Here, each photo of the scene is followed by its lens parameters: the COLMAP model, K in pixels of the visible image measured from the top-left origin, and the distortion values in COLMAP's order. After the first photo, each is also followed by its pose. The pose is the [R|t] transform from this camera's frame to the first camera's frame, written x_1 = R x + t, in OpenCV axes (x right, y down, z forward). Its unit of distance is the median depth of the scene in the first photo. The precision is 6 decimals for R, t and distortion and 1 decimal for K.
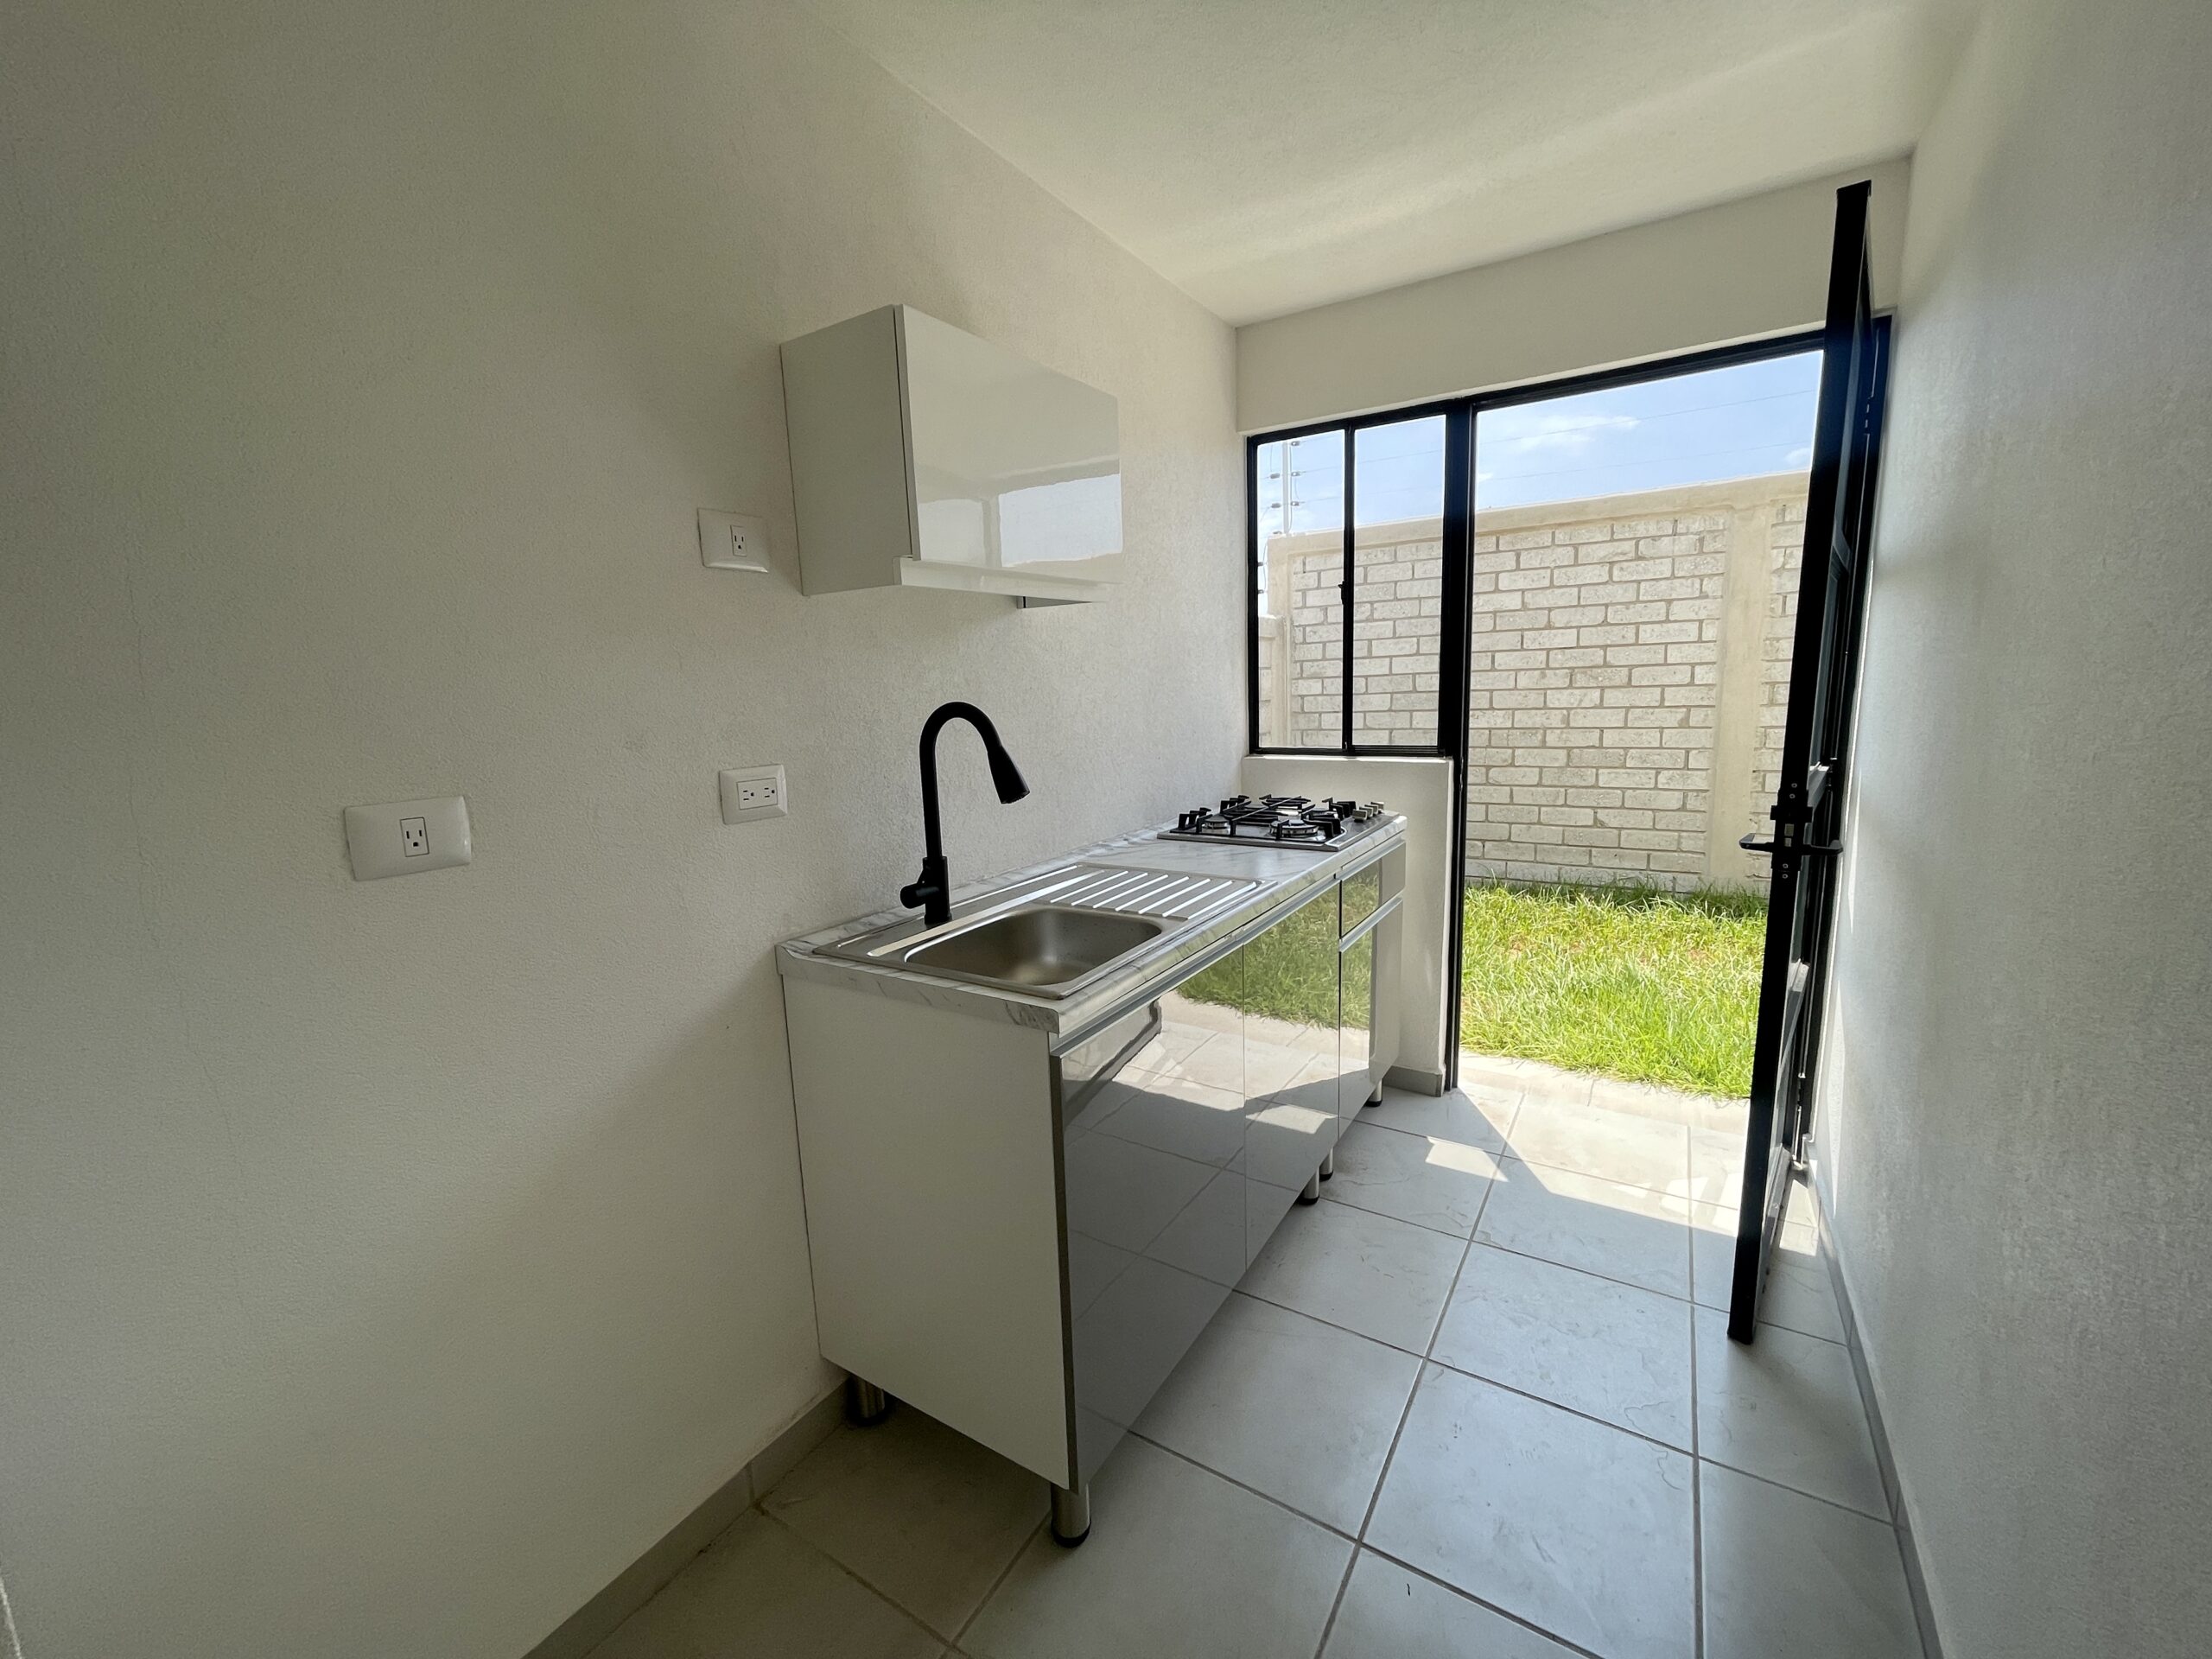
lens RADIAL K [[895.1, 0, 1106.0], [0, 895.1, 829.5], [0, 0, 1]] dist [-0.000618, 0.000005]
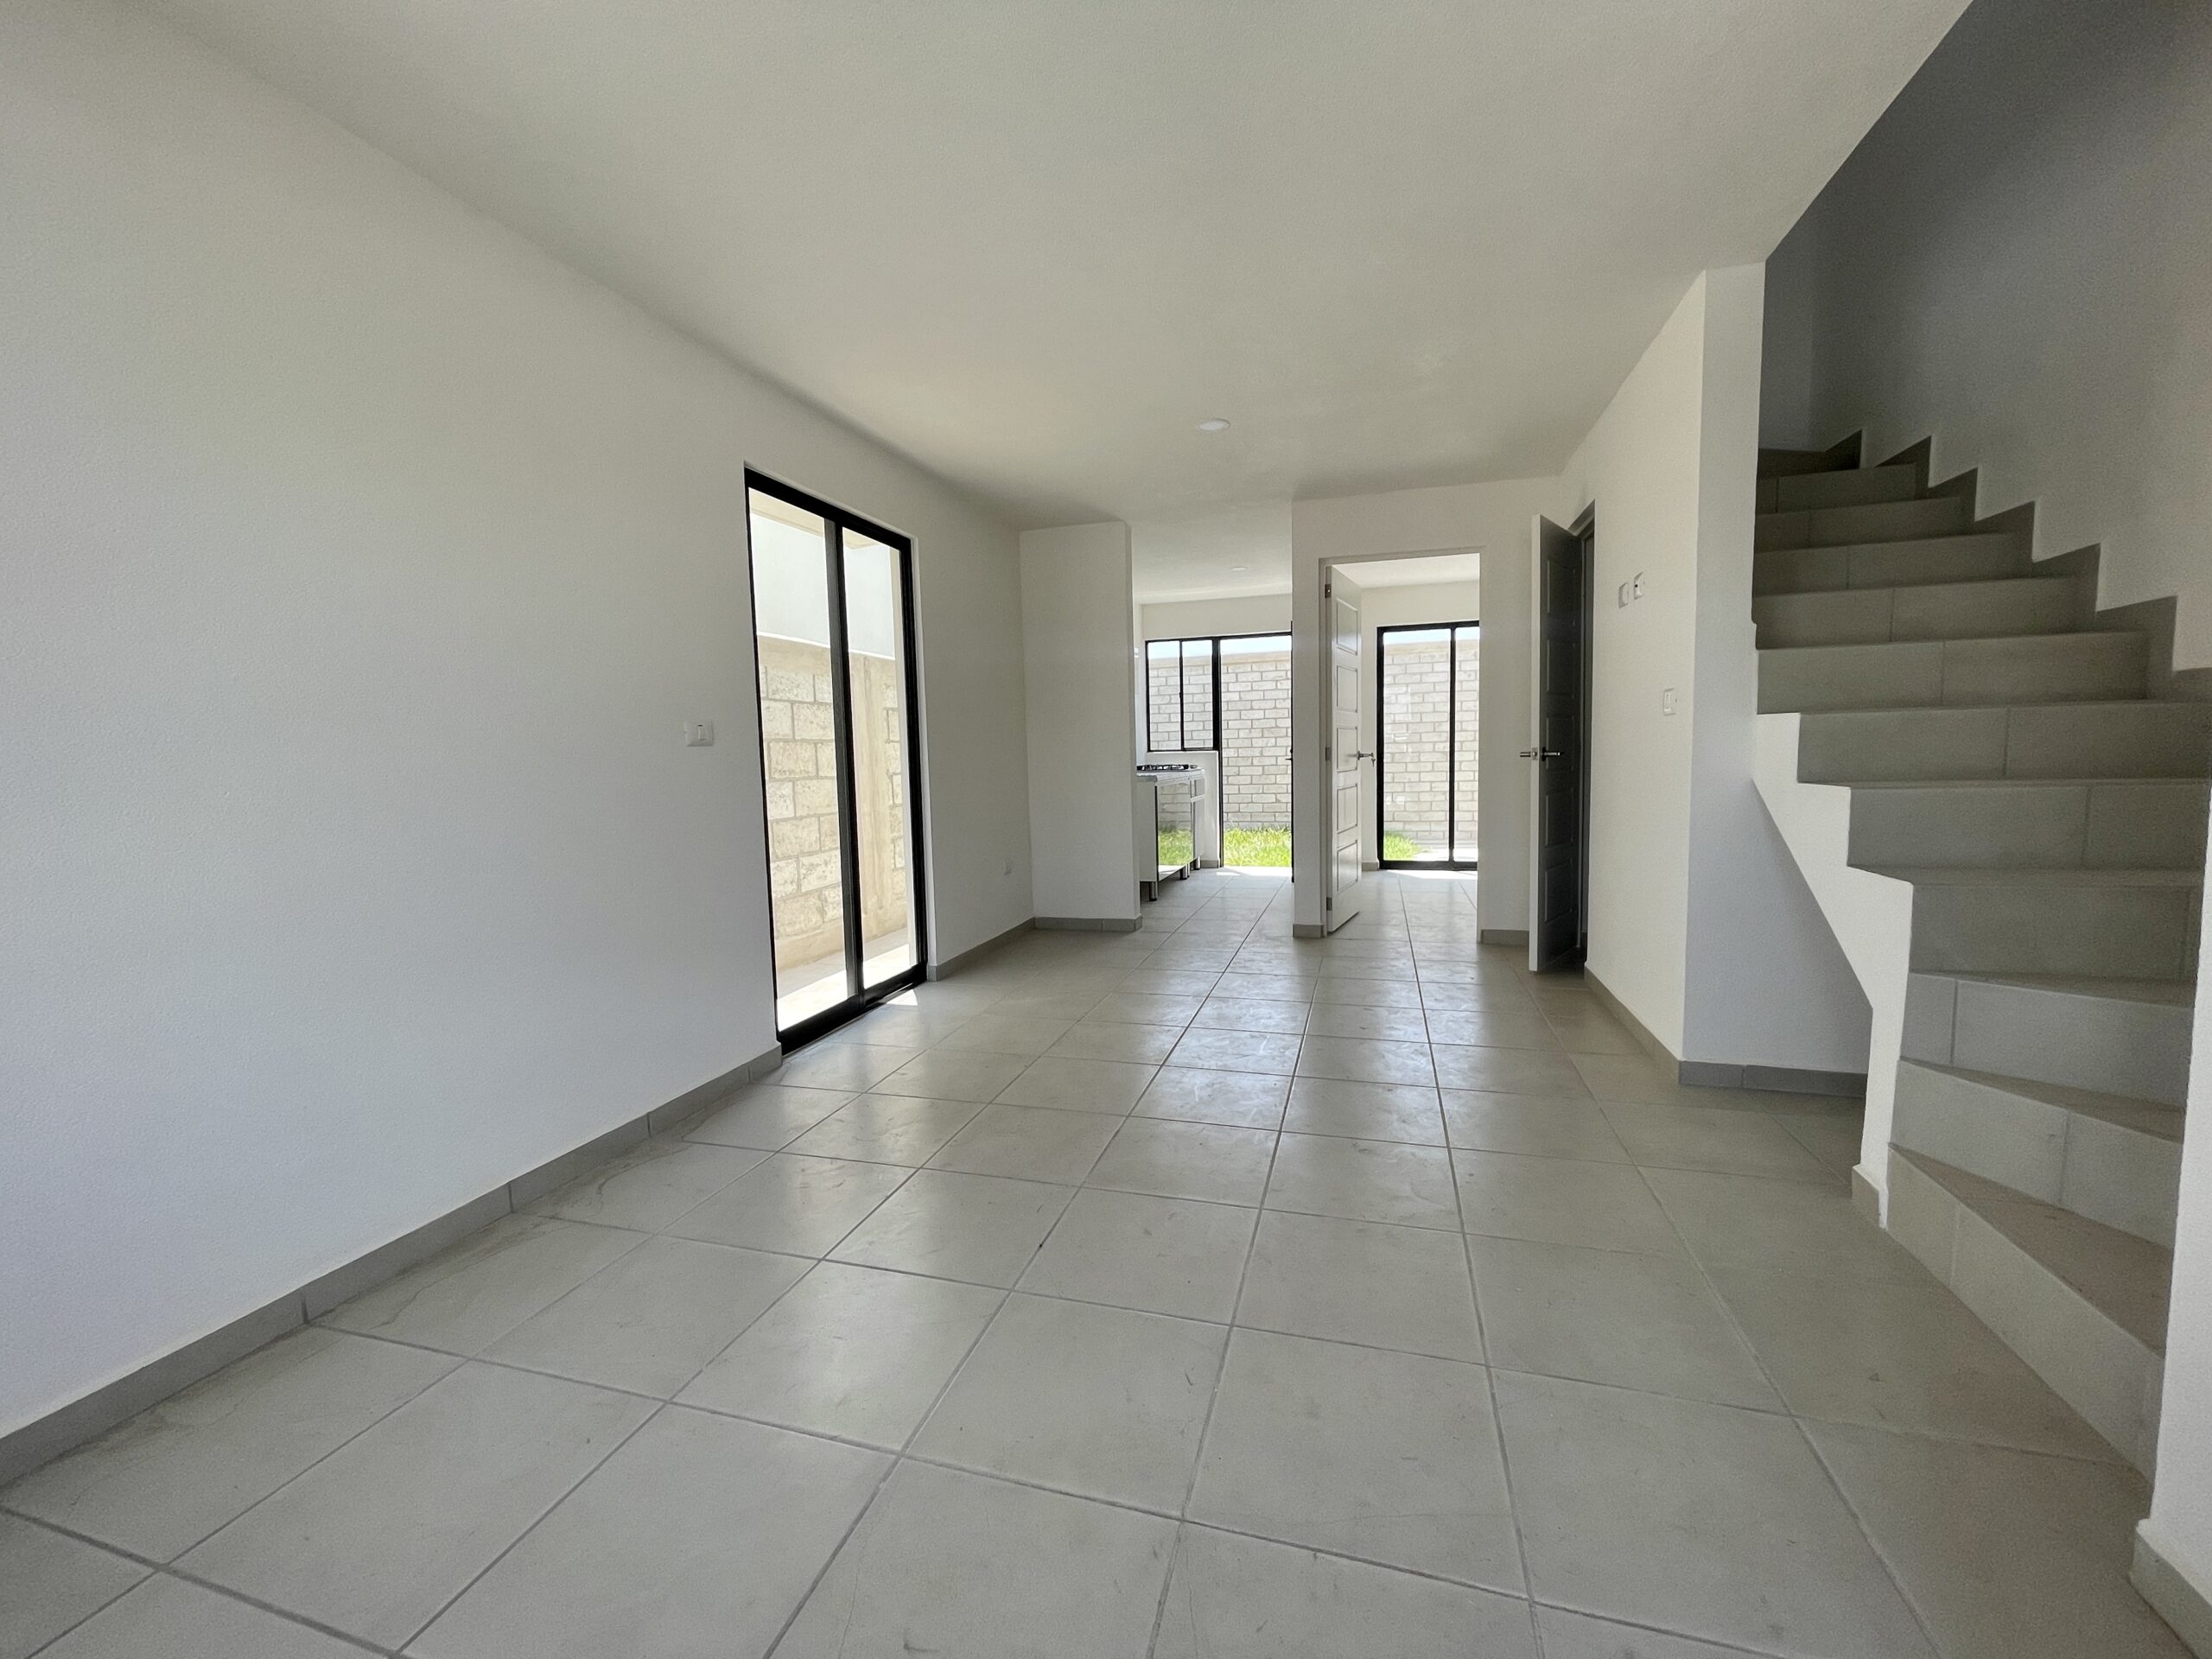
lens RADIAL K [[895.1, 0, 1106.0], [0, 895.1, 829.5], [0, 0, 1]] dist [-0.000618, 0.000005]
pose [[0.963789, -0.009340, 0.266502, -0.411794], [0.031667, 0.996323, -0.079604, 0.219333], [-0.264779, 0.085161, 0.960541, -0.934908]]
